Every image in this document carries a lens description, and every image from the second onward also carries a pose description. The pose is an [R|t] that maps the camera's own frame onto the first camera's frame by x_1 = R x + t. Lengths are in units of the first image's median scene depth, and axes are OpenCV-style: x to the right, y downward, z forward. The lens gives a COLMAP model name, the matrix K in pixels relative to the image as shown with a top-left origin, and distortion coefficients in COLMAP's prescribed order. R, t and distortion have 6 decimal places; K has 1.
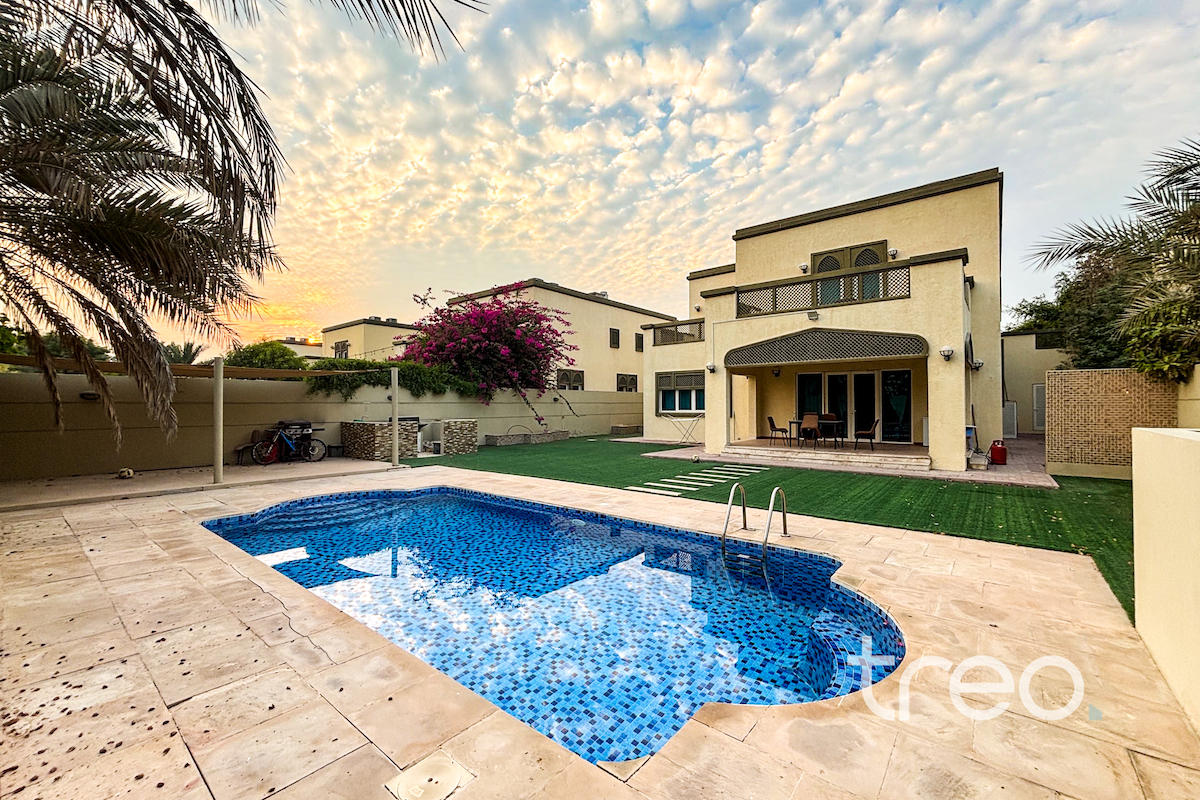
lens RADIAL K [[494.0, 0, 600.0], [0, 494.0, 400.0], [0, 0, 1]] dist [0.001008, -0.000315]
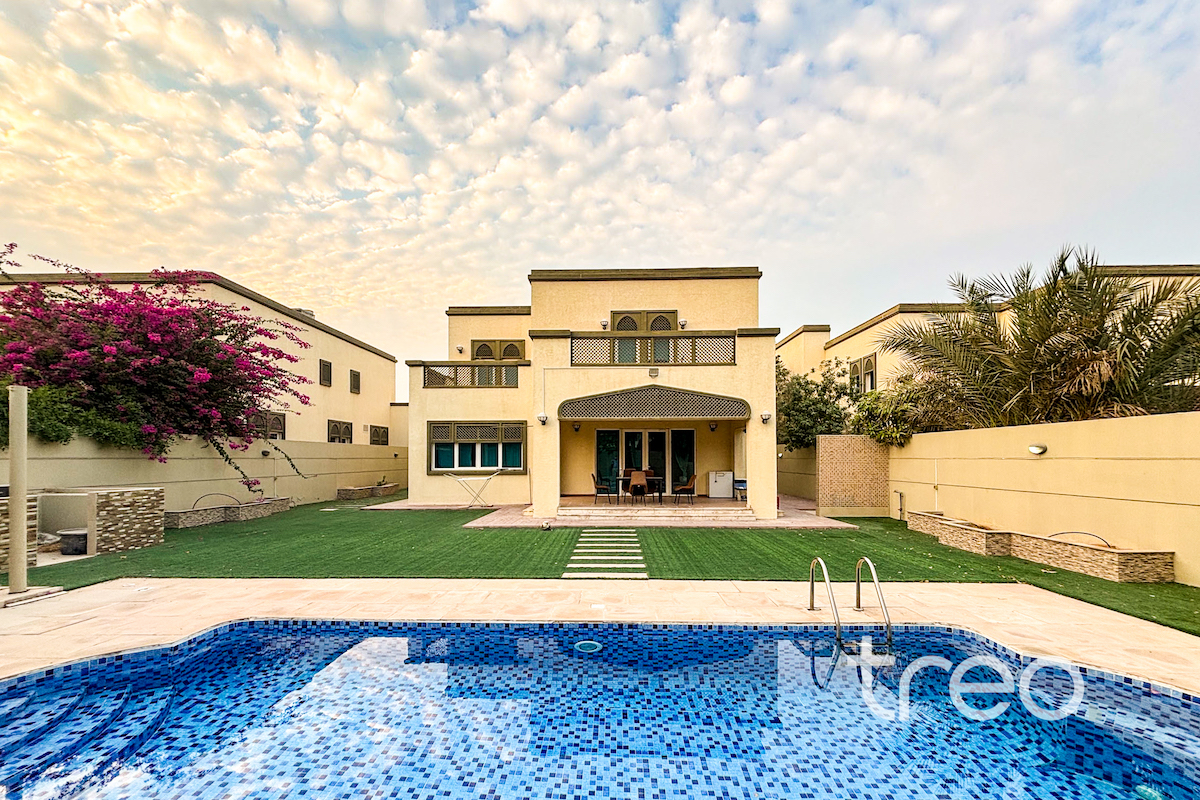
lens RADIAL K [[501.3, 0, 602.5], [0, 501.3, 447.4], [0, 0, 1]] dist [-0.001964, -0.000273]
pose [[0.782995, 0.015173, 0.621843, -0.212399], [-0.007400, 0.999859, -0.015078, -0.002454], [-0.621984, 0.007205, 0.782997, 0.212967]]
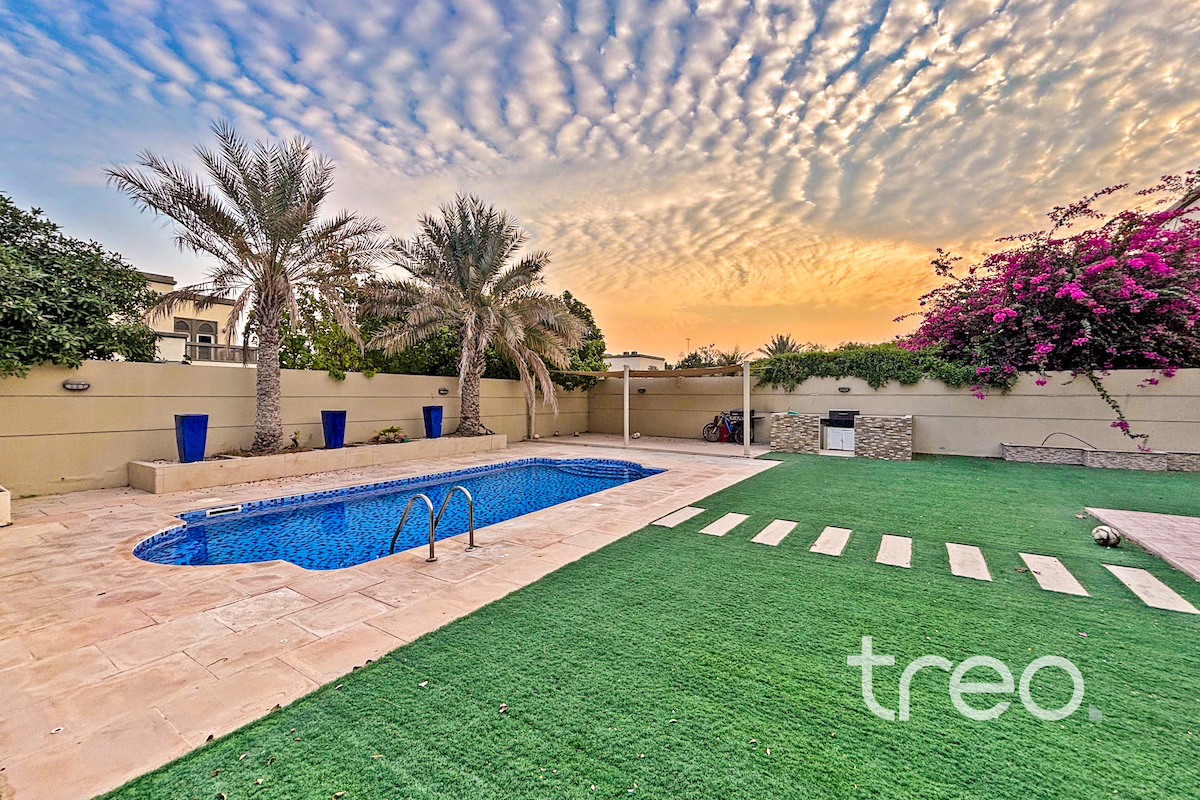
lens RADIAL K [[494.0, 0, 600.0], [0, 494.0, 400.0], [0, 0, 1]] dist [0.001008, -0.000315]
pose [[0.096059, 0.012243, -0.995300, 0.462726], [0.002778, 0.999917, 0.012568, 0.003068], [0.995372, -0.003972, 0.096017, 0.464290]]
